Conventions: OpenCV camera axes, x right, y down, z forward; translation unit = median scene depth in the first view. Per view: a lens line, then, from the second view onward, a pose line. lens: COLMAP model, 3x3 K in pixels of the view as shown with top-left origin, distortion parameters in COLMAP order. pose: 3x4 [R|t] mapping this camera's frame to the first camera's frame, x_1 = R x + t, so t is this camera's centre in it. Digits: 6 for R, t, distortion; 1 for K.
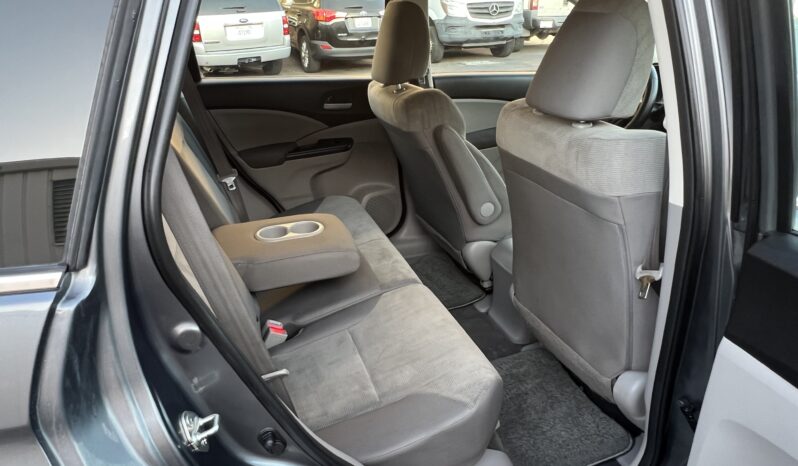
lens RADIAL K [[543.7, 0, 401.7], [0, 543.7, 233.5], [0, 0, 1]] dist [-0.003605, 0.001978]
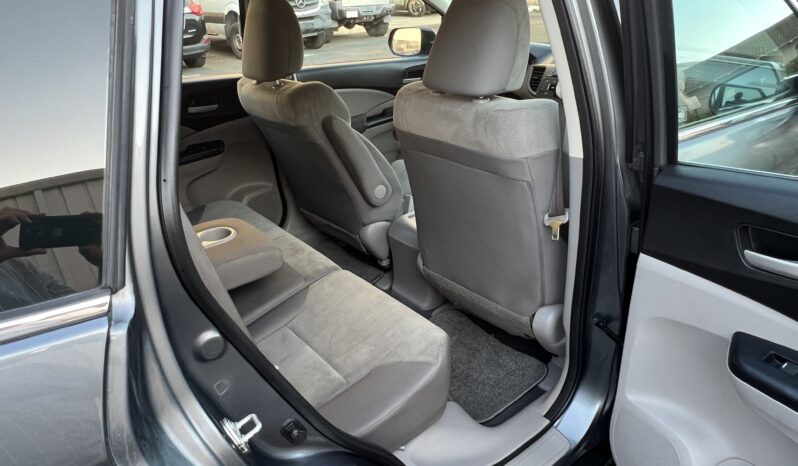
lens RADIAL K [[543.7, 0, 399.4], [0, 543.7, 233.5], [0, 0, 1]] dist [-0.003605, 0.001978]
pose [[0.941493, -0.163659, 0.294629, -0.191273], [0.159959, 0.986438, 0.036790, 0.005262], [-0.296654, 0.012491, 0.954903, -0.027707]]
